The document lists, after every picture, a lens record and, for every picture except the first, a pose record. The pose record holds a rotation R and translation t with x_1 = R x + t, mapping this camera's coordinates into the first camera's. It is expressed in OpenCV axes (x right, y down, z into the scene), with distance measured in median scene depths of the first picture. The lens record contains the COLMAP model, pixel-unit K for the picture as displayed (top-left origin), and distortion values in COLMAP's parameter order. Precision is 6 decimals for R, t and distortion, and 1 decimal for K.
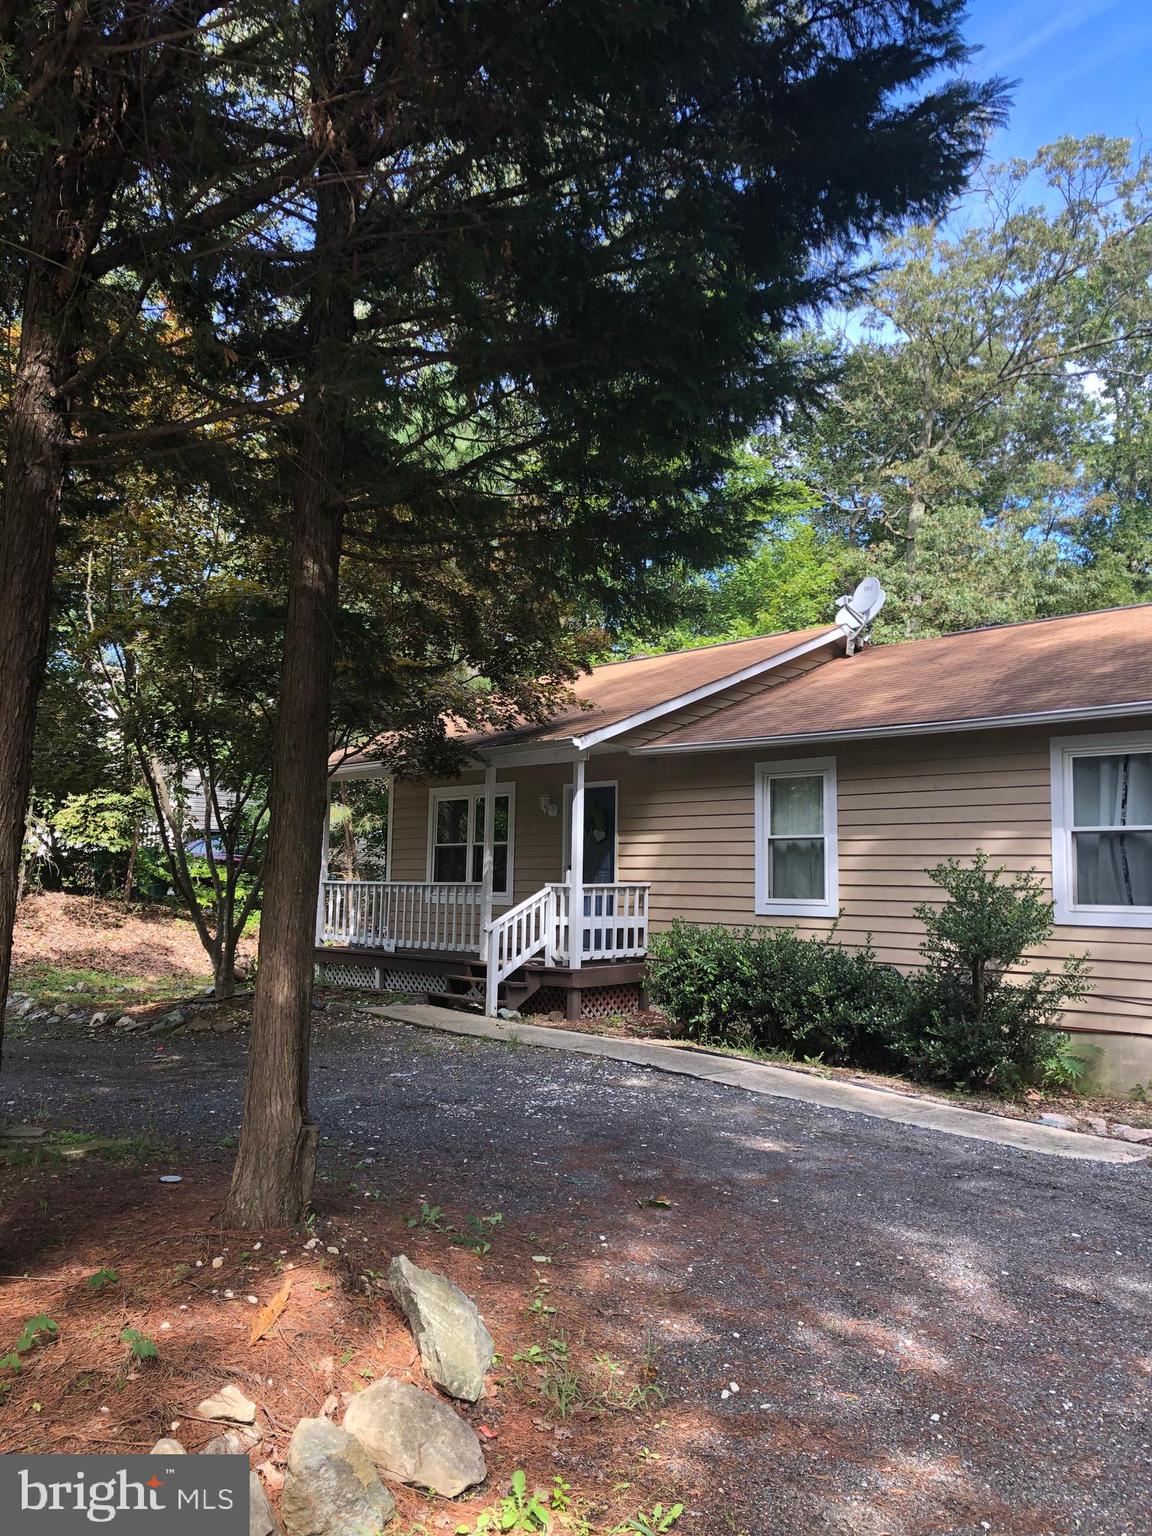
lens RADIAL K [[1252.5, 0, 576.0], [0, 1252.5, 768.0], [0, 0, 1]] dist [0.010230, 0.004803]
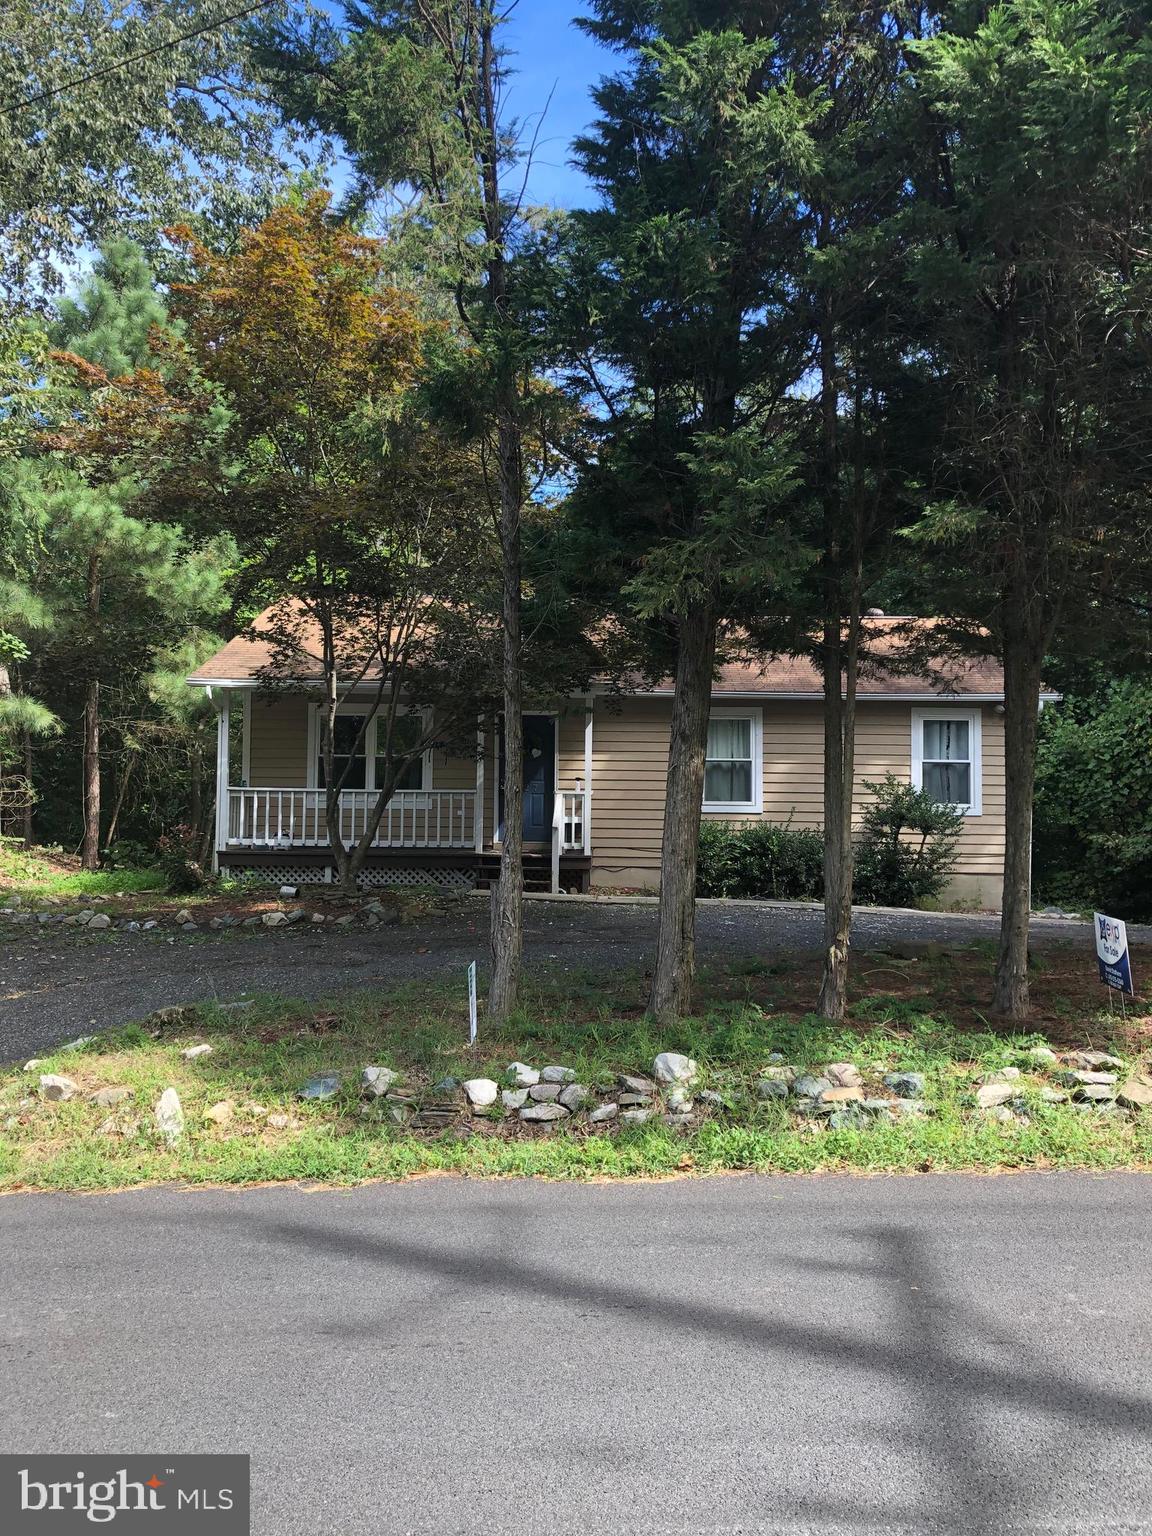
lens RADIAL K [[1252.5, 0, 576.0], [0, 1252.5, 768.0], [0, 0, 1]] dist [0.010230, 0.004803]
pose [[0.727994, 0.008287, 0.685533, -1.003992], [-0.065204, 0.996231, 0.057201, -0.008841], [-0.682476, -0.086342, 0.725791, 0.048547]]
